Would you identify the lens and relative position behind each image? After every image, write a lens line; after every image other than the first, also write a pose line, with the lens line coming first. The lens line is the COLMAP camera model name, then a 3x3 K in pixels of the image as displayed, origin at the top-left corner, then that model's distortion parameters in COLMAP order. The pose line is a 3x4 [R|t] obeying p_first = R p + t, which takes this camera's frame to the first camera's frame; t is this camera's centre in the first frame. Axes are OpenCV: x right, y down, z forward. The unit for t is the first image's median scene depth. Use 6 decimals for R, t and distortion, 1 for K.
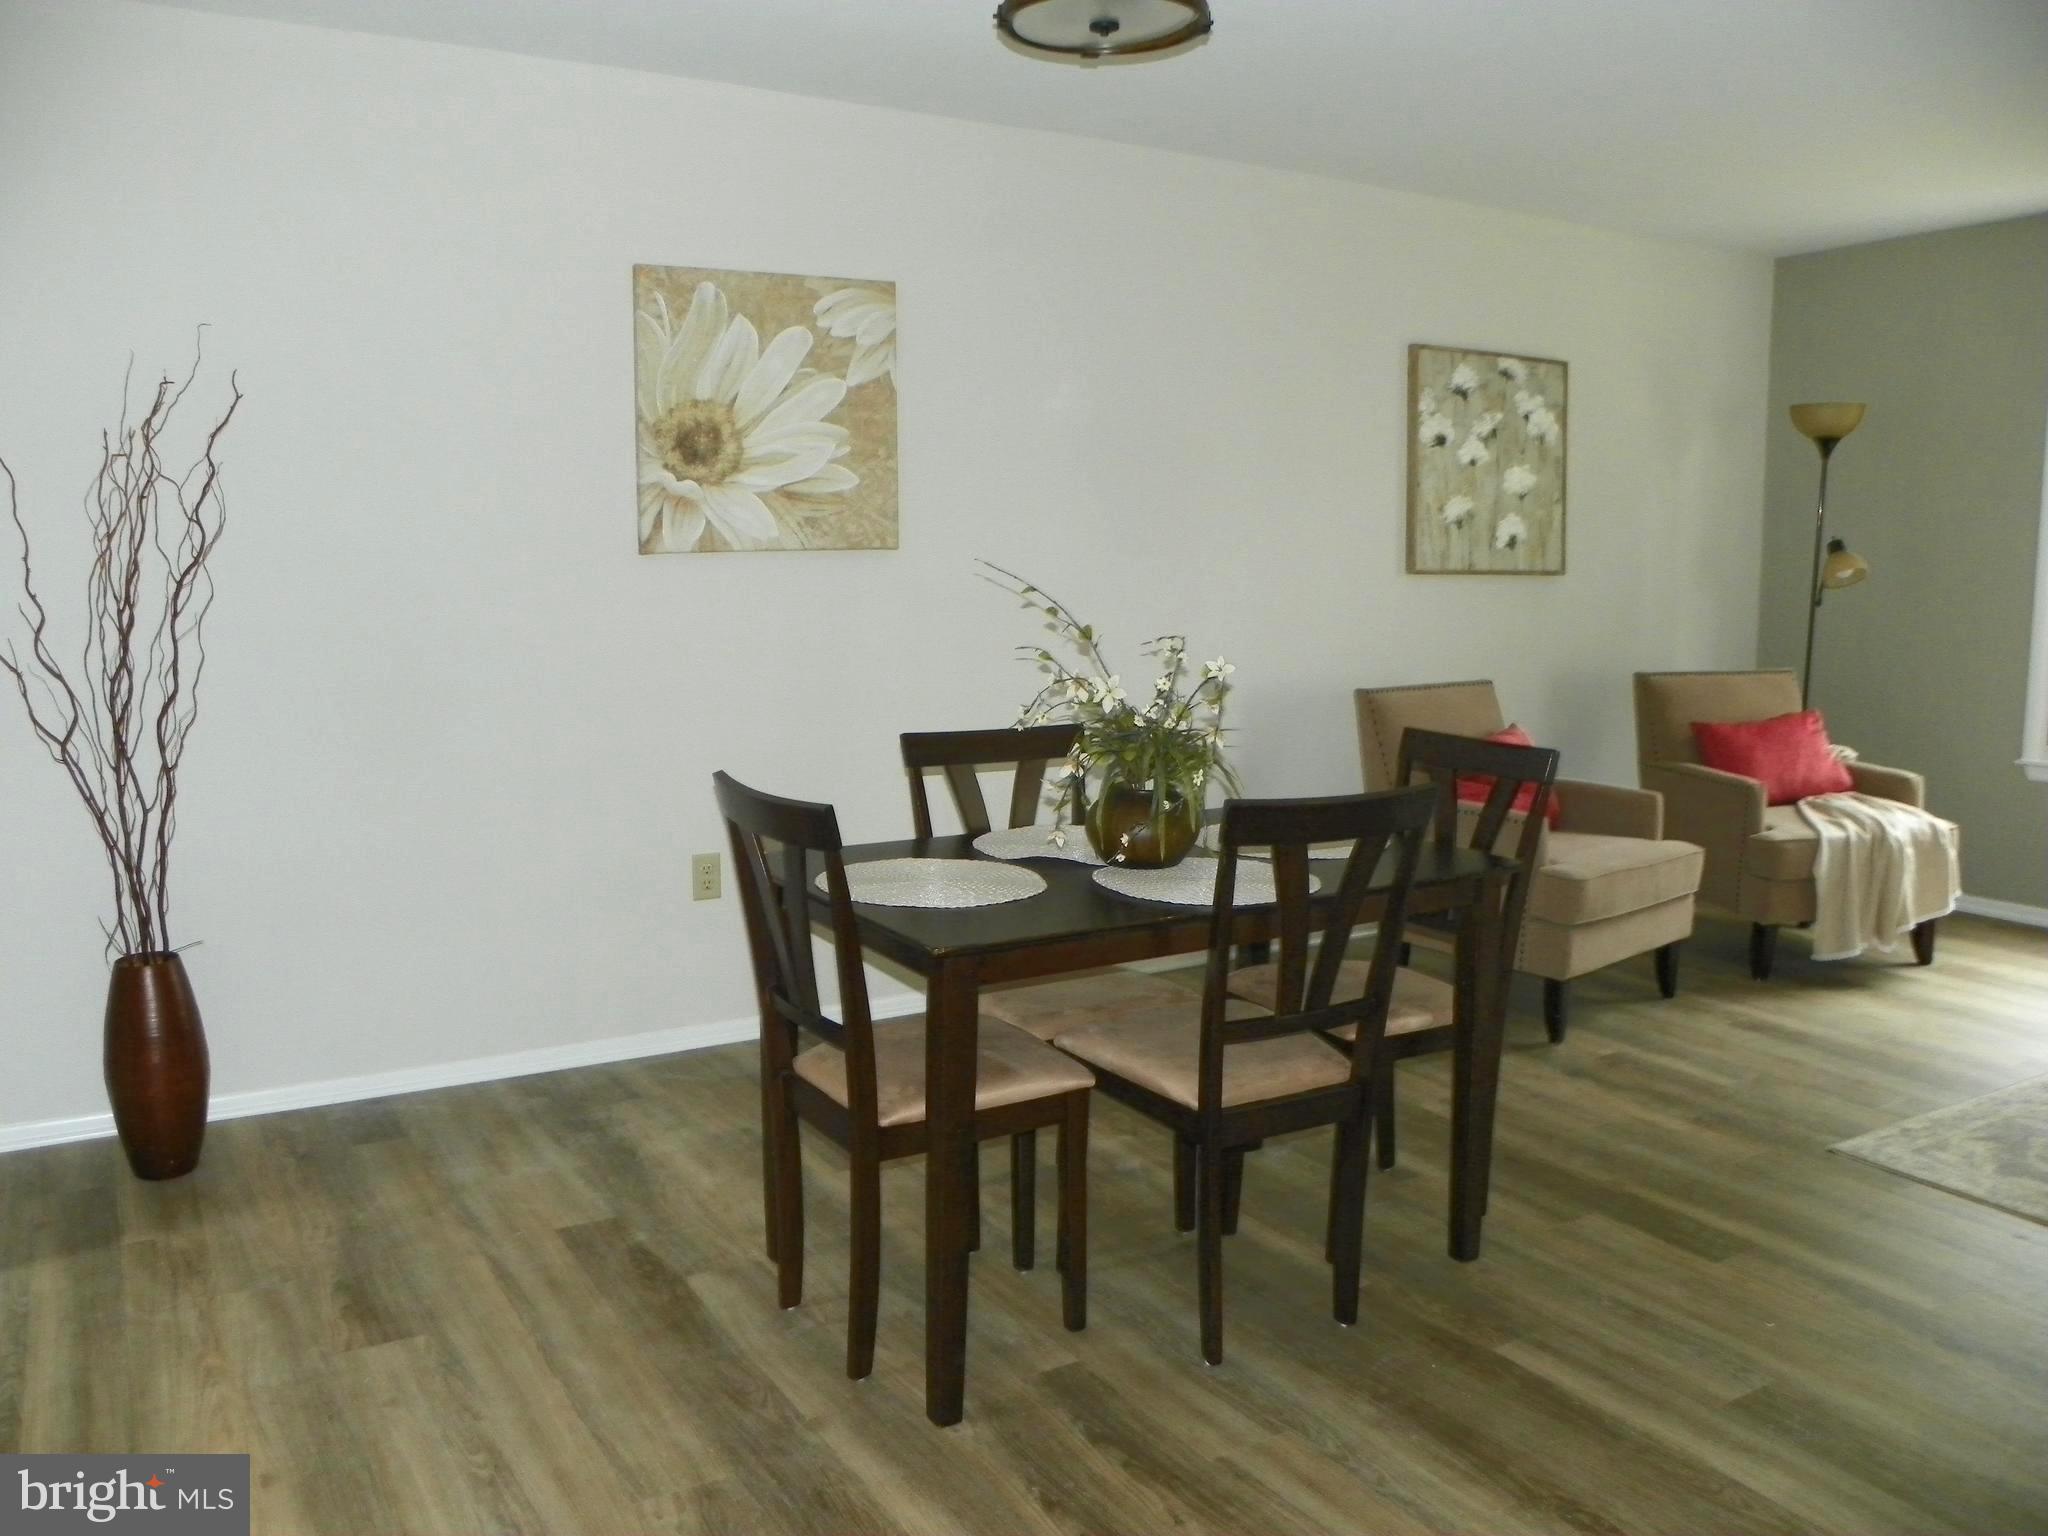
lens RADIAL K [[1585.3, 0, 998.4], [0, 1585.3, 763.0], [0, 0, 1]] dist [-0.147363, 0.089507]
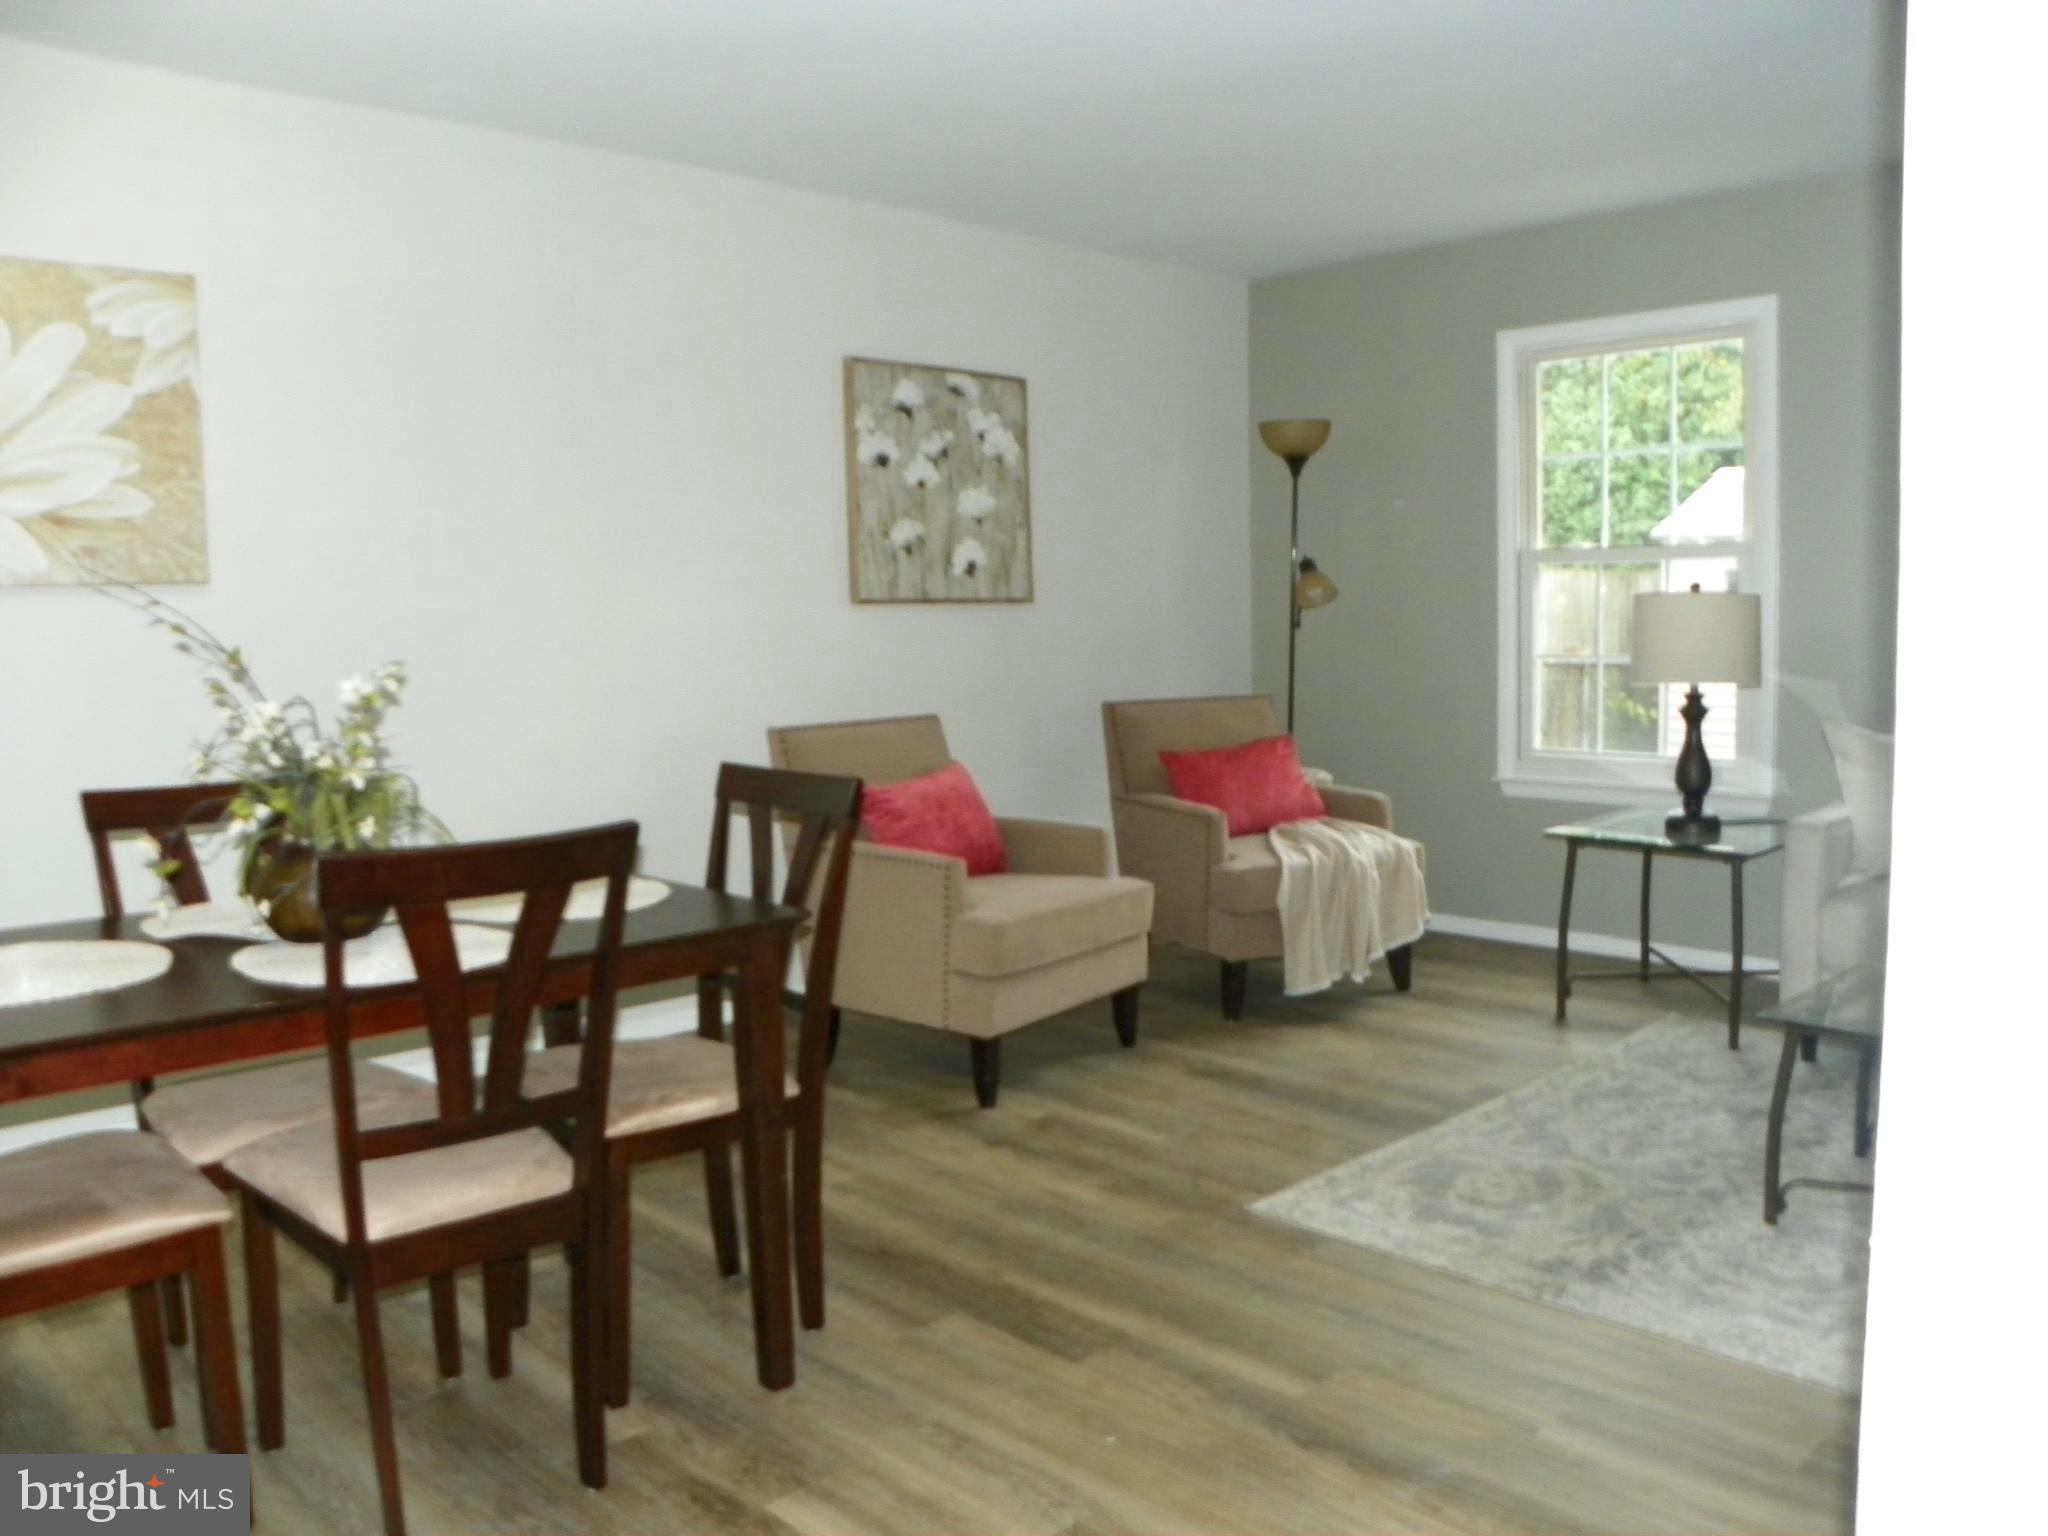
lens RADIAL K [[1585.3, 0, 998.4], [0, 1585.3, 763.0], [0, 0, 1]] dist [-0.147363, 0.089507]
pose [[0.973326, -0.038437, 0.226182, 0.150866], [0.047594, 0.998247, -0.035173, 0.011356], [-0.224434, 0.045000, 0.973450, 0.087465]]
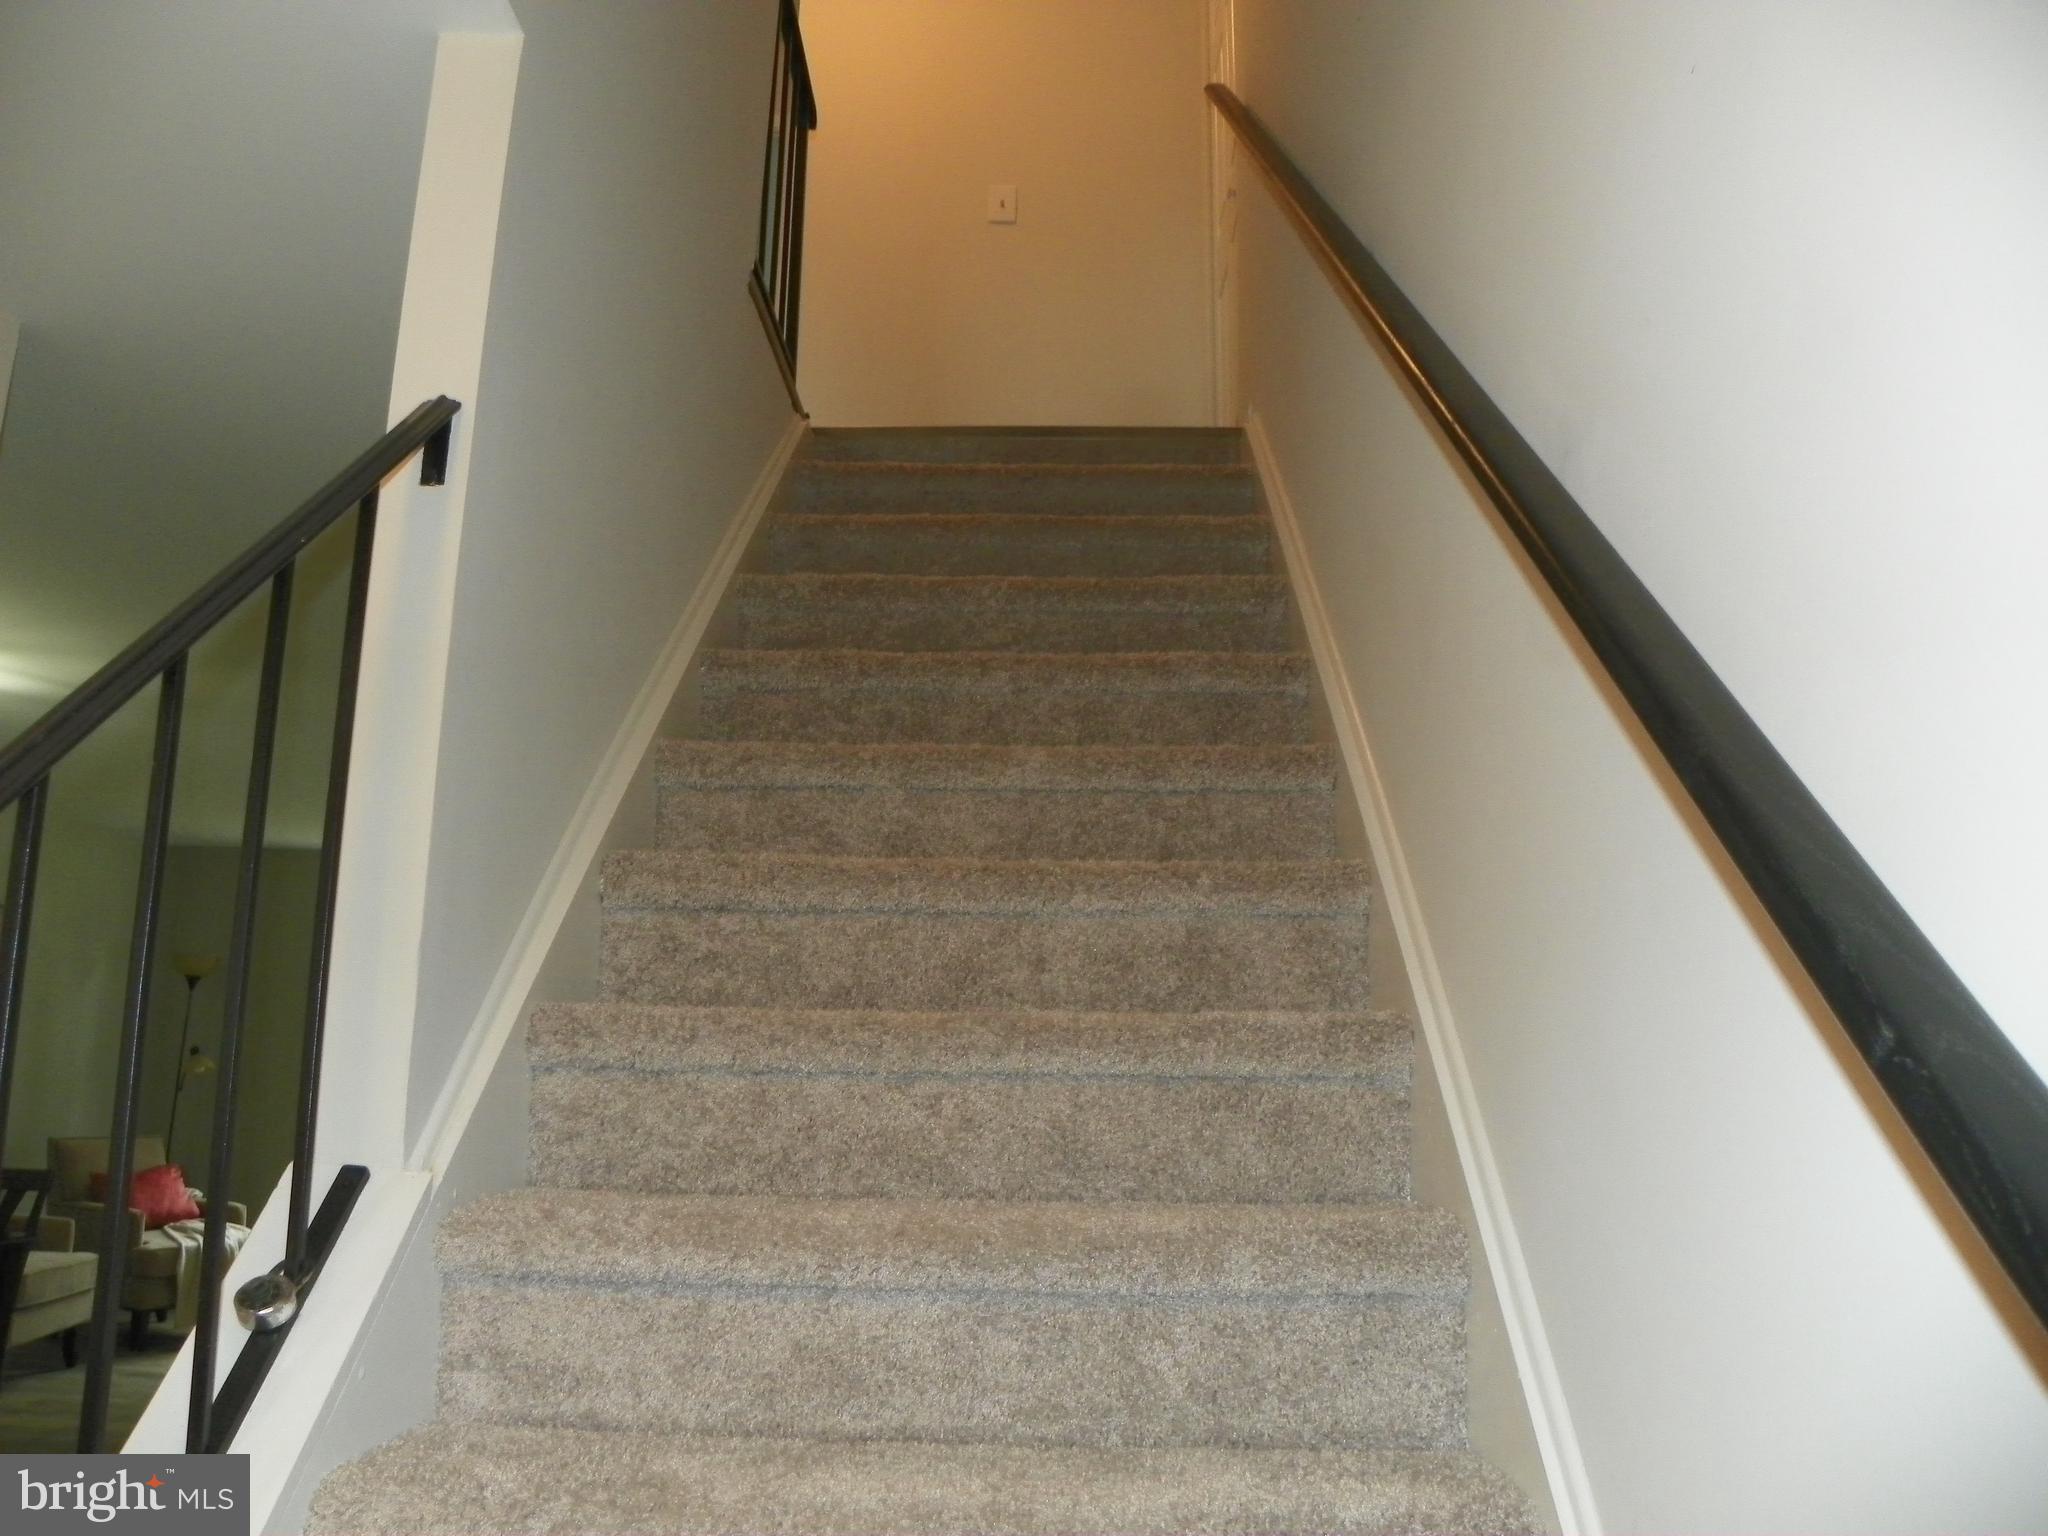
lens RADIAL K [[1585.3, 0, 998.4], [0, 1585.3, 763.0], [0, 0, 1]] dist [-0.147363, 0.089507]
pose [[0.542593, 0.183533, 0.819700, -0.339796], [0.077534, 0.960730, -0.266434, 0.051935], [-0.836410, 0.208120, 0.507055, -0.534936]]
